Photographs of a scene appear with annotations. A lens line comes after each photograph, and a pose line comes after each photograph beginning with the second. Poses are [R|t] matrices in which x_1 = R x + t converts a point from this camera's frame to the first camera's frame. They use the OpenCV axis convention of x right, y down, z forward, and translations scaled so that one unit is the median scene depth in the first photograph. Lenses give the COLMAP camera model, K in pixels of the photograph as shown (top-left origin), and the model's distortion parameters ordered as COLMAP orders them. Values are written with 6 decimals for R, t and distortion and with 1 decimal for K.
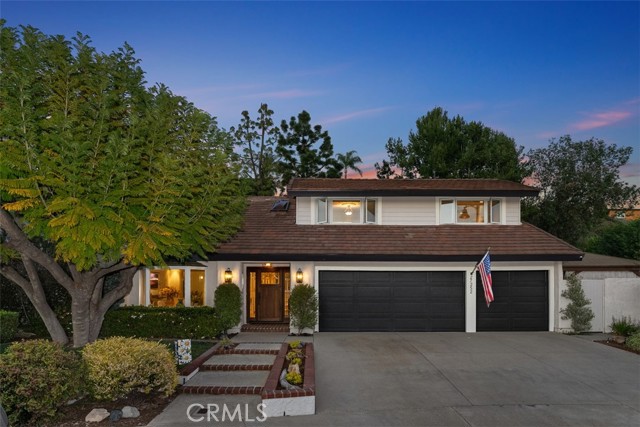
lens RADIAL K [[351.4, 0, 319.9], [0, 351.4, 208.3], [0, 0, 1]] dist [-0.006569, -0.000043]
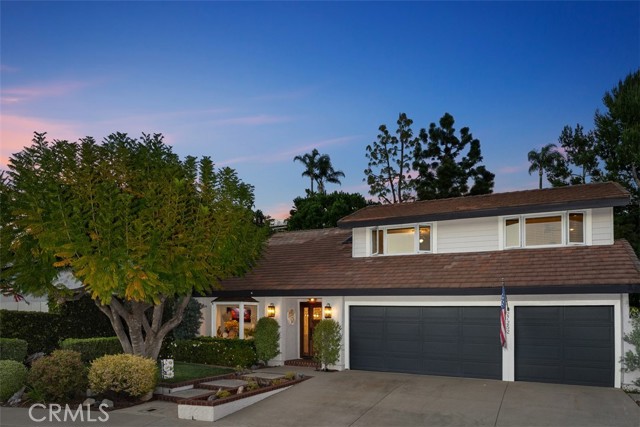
lens RADIAL K [[417.0, 0, 320.4], [0, 417.0, 218.1], [0, 0, 1]] dist [-0.001937, 0.001715]
pose [[0.896315, -0.090600, -0.434063, 0.389096], [0.075873, 0.995803, -0.051176, -0.009671], [0.436878, 0.012936, 0.899428, -0.064505]]
